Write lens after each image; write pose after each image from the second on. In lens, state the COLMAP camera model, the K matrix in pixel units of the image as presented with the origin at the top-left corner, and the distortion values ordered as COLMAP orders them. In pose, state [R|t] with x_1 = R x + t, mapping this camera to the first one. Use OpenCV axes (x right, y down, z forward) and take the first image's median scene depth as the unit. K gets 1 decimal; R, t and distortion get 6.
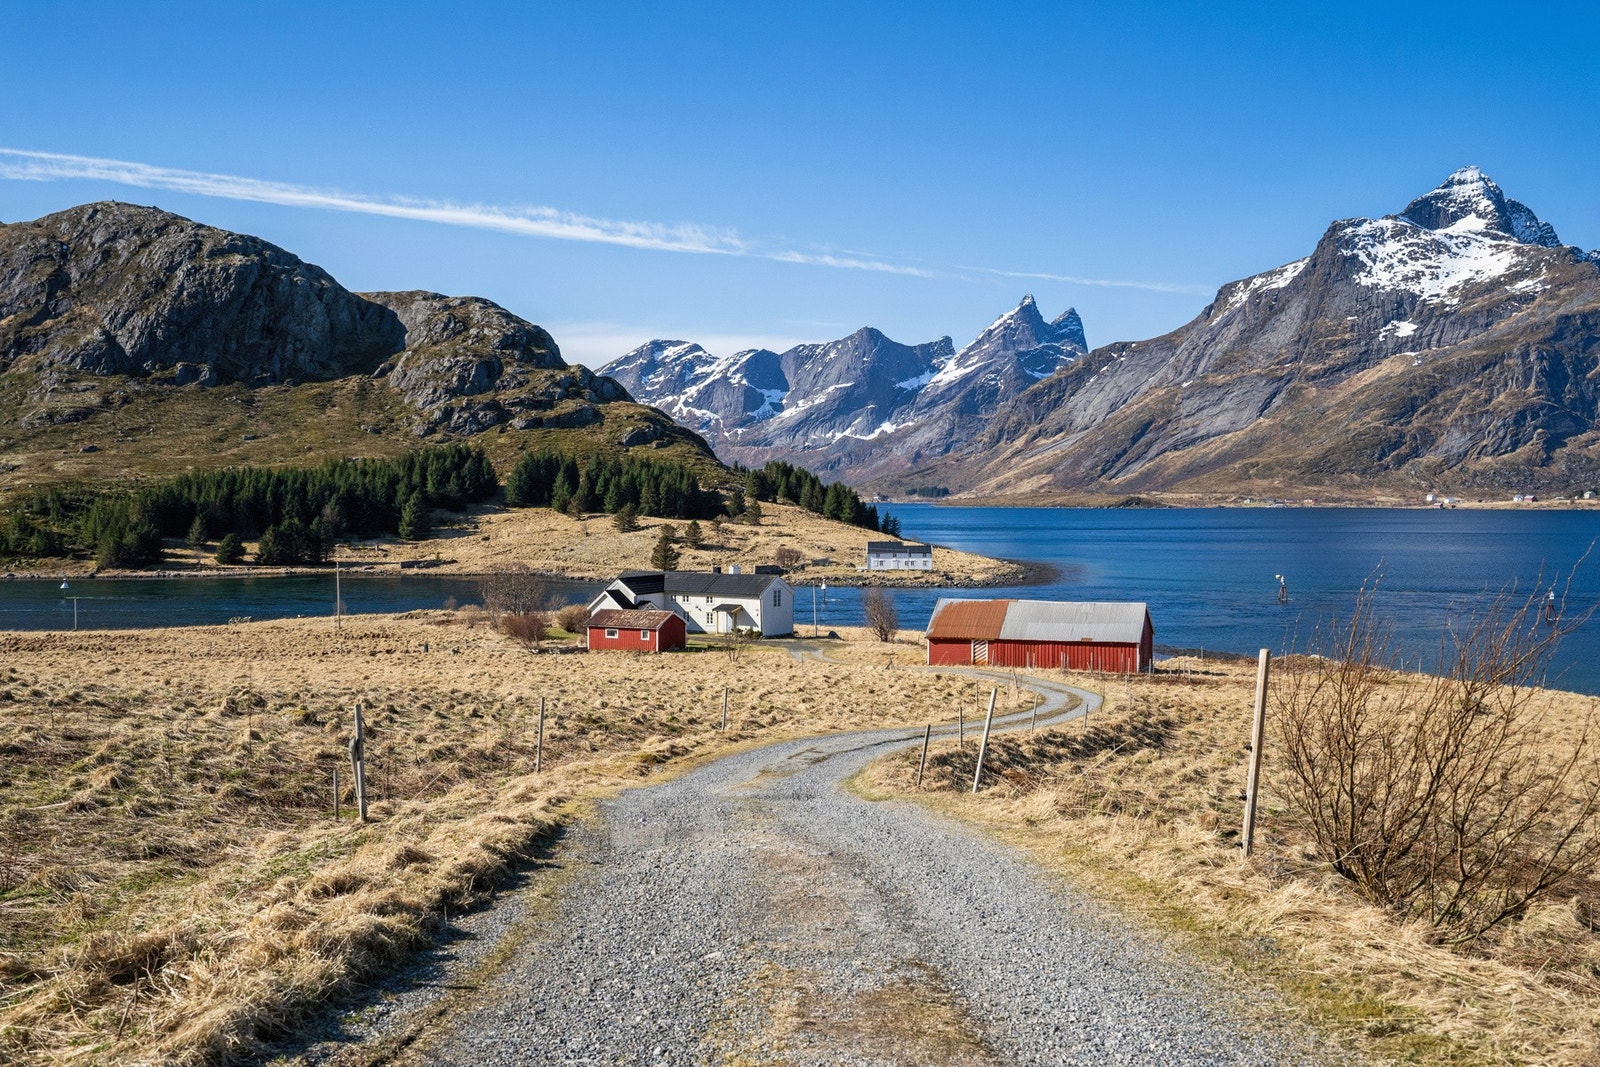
lens RADIAL K [[1596.3, 0, 800.0], [0, 1596.3, 533.5], [0, 0, 1]] dist [-0.000030, 0.014147]
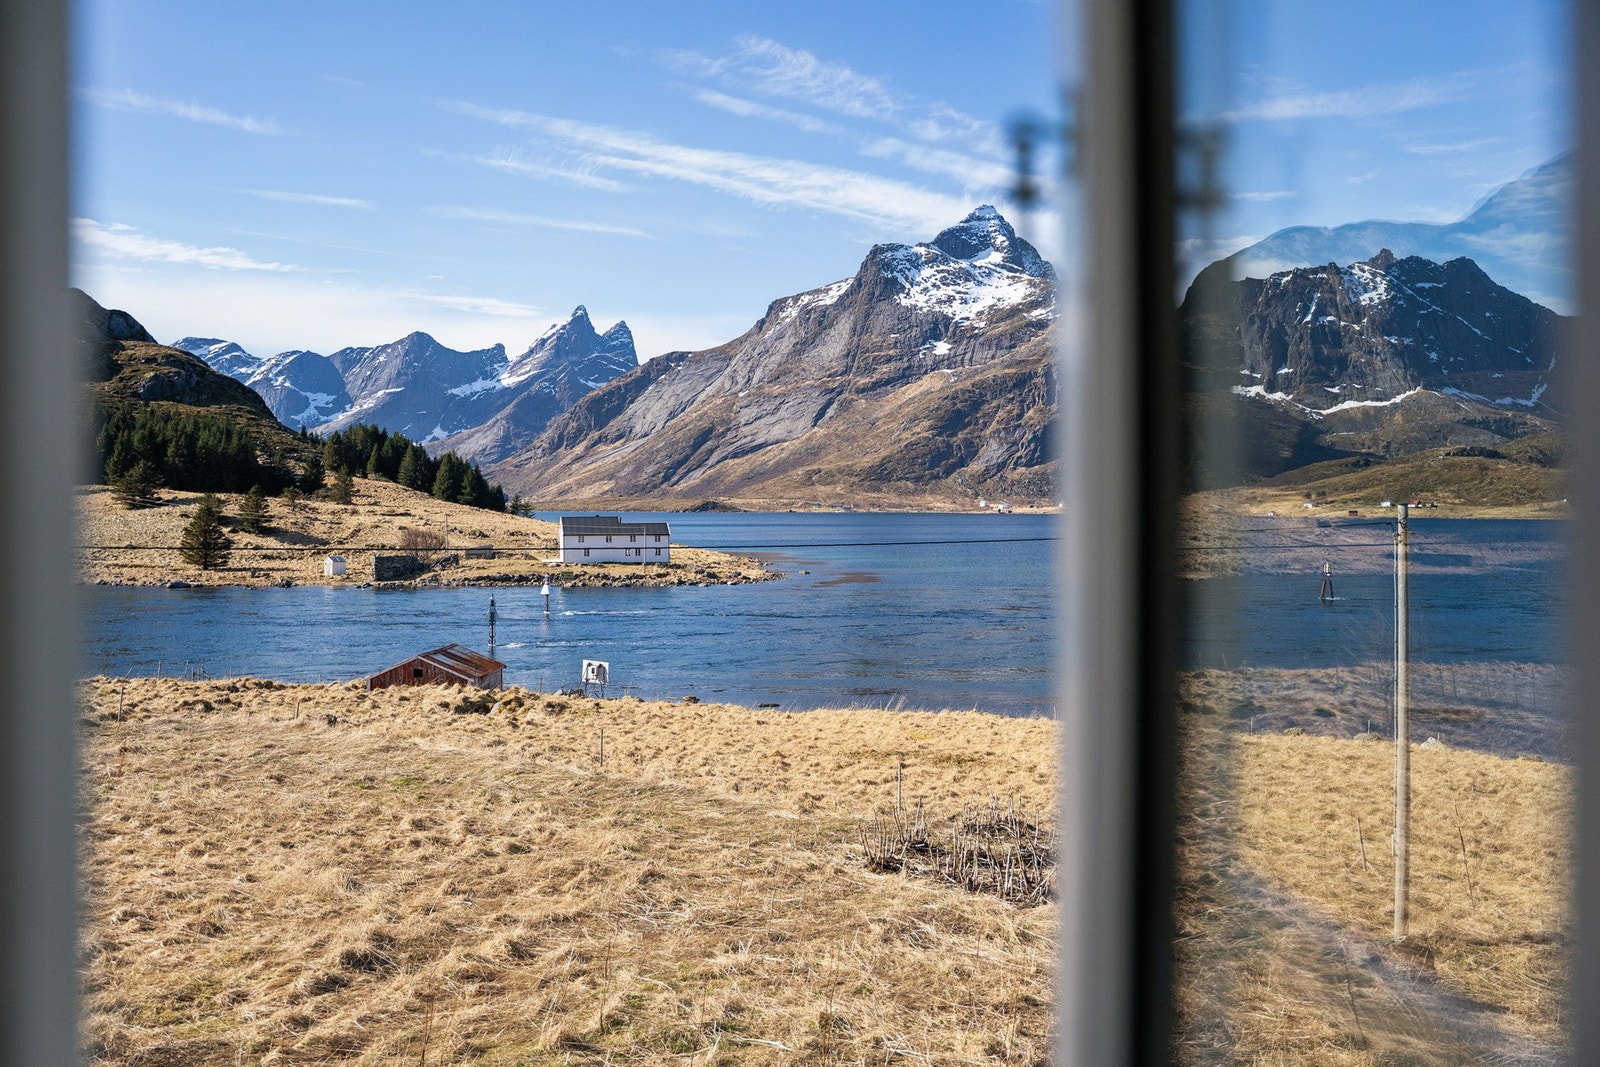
lens RADIAL K [[1453.6, 0, 800.0], [0, 1453.6, 533.5], [0, 0, 1]] dist [-0.152088, 0.245703]
pose [[0.950851, -0.001507, 0.309646, -0.011208], [0.004541, 0.999948, -0.009077, 0.004572], [-0.309616, 0.010037, 0.950809, 0.124970]]
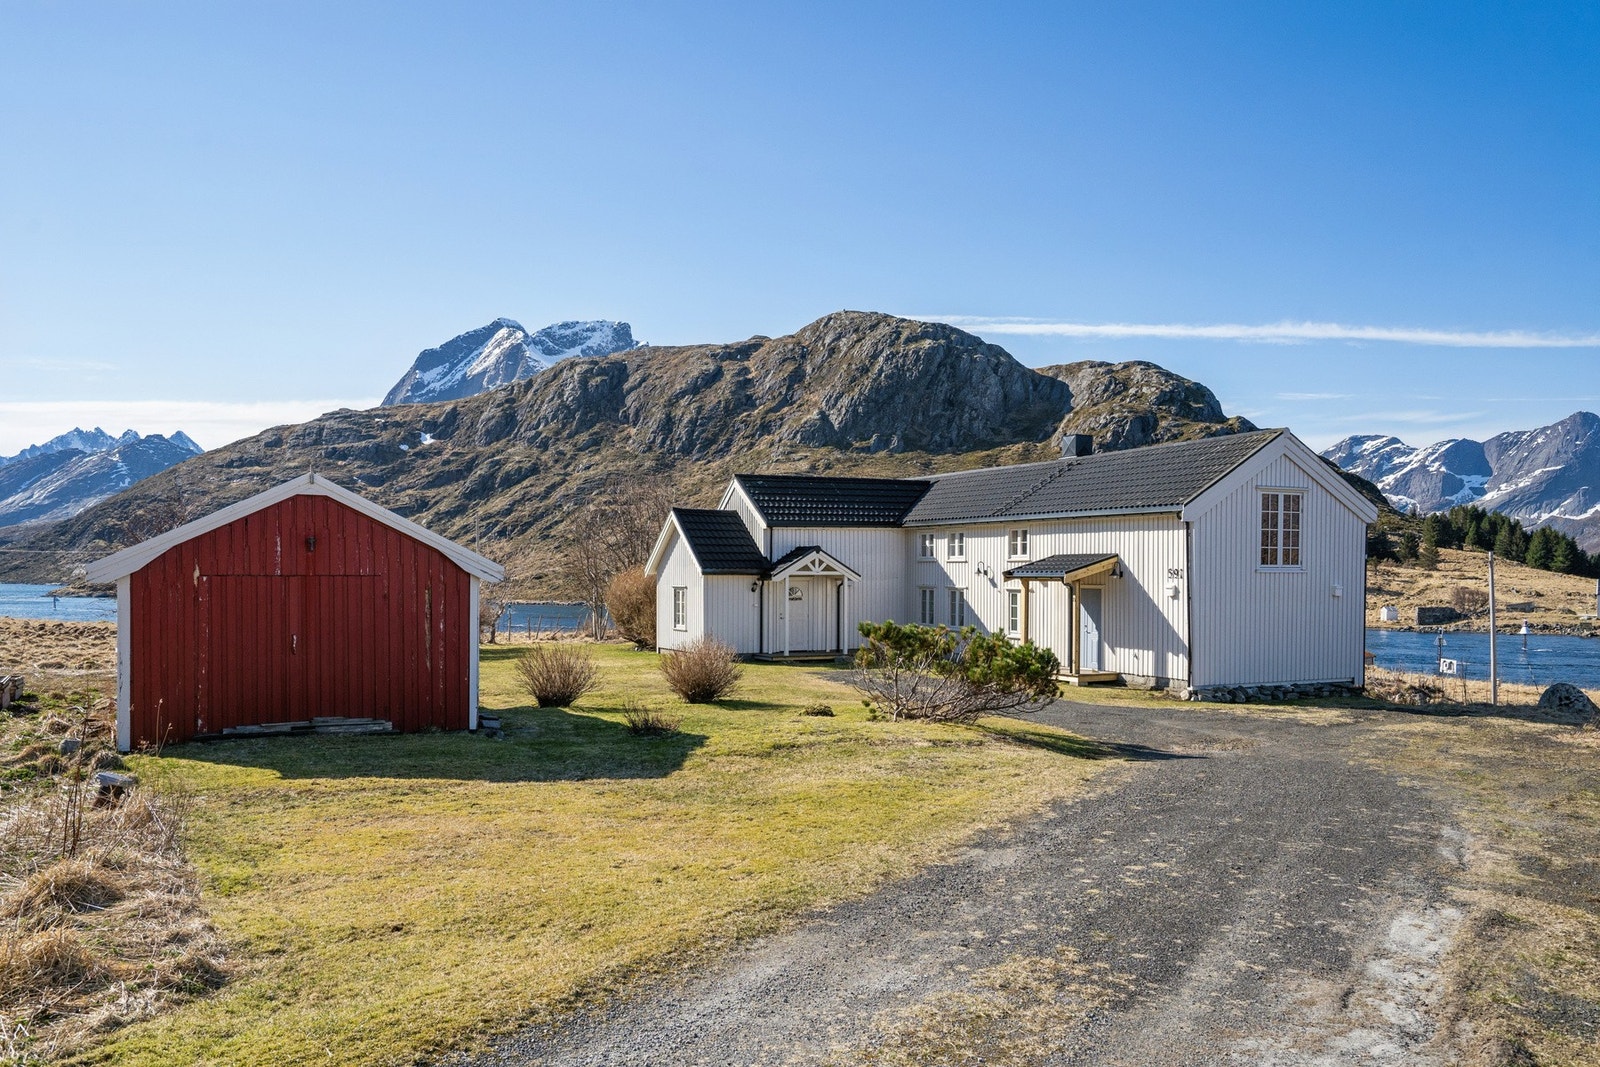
lens RADIAL K [[1185.3, 0, 799.0], [0, 1185.3, 601.2], [0, 0, 1]] dist [-0.003194, 0.044740]
pose [[0.860959, 0.018739, -0.508329, 0.001591], [-0.021275, 0.999773, 0.000823, 0.006136], [0.508229, 0.010106, 0.861163, 0.095385]]
